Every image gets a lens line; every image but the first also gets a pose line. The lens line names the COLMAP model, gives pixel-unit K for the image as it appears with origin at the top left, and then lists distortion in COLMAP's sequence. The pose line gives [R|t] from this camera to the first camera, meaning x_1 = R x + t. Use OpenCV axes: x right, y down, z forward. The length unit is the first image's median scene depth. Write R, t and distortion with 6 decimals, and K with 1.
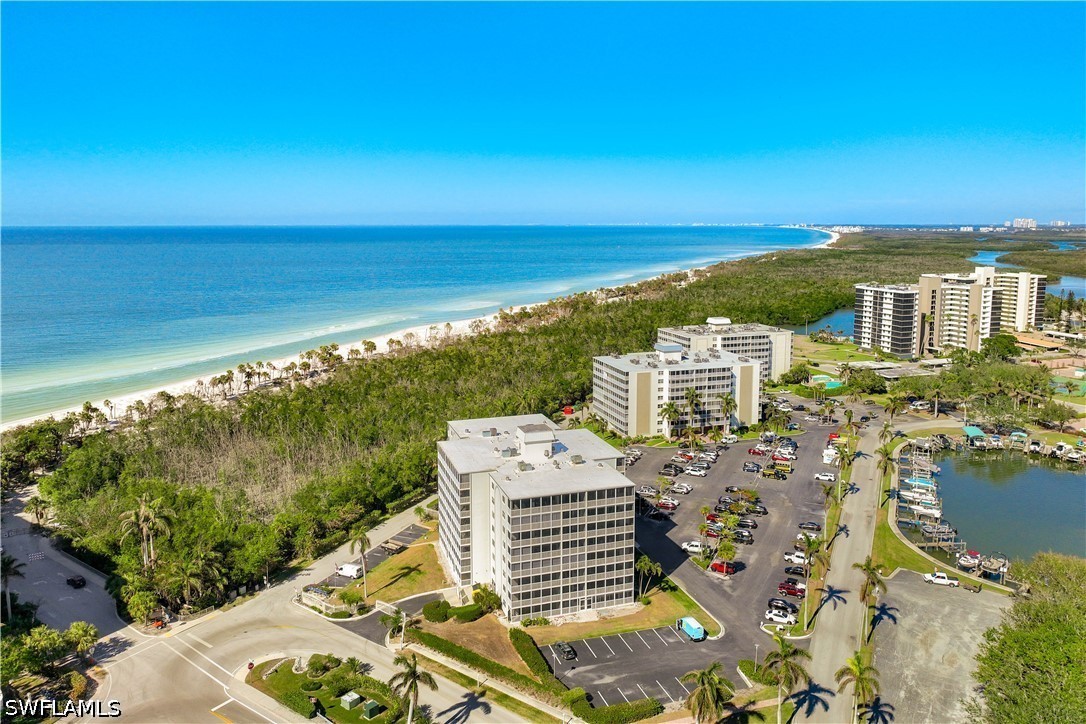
lens RADIAL K [[774.9, 0, 540.4], [0, 774.9, 321.9], [0, 0, 1]] dist [0.002164, 0.001603]
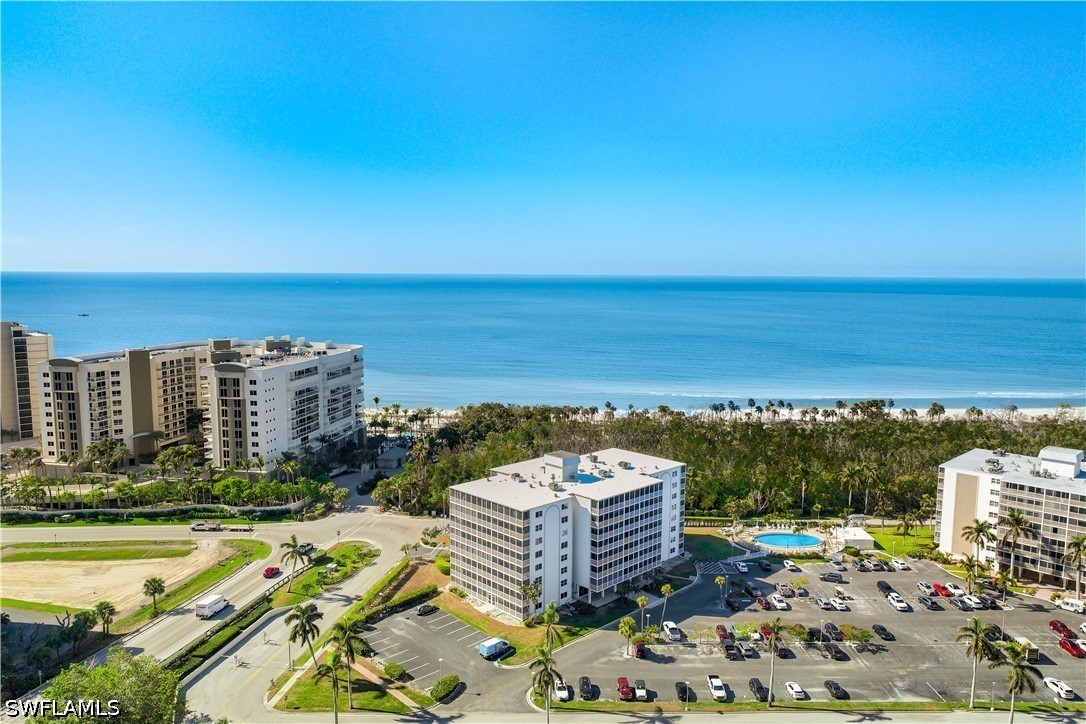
lens RADIAL K [[770.0, 0, 543.0], [0, 770.0, 362.0], [0, 0, 1]] dist [0.002446, 0.003894]
pose [[0.436702, 0.107777, -0.893127, 0.741227], [-0.119266, 0.990970, 0.061268, -0.046783], [0.891665, 0.079764, 0.445613, 0.359988]]
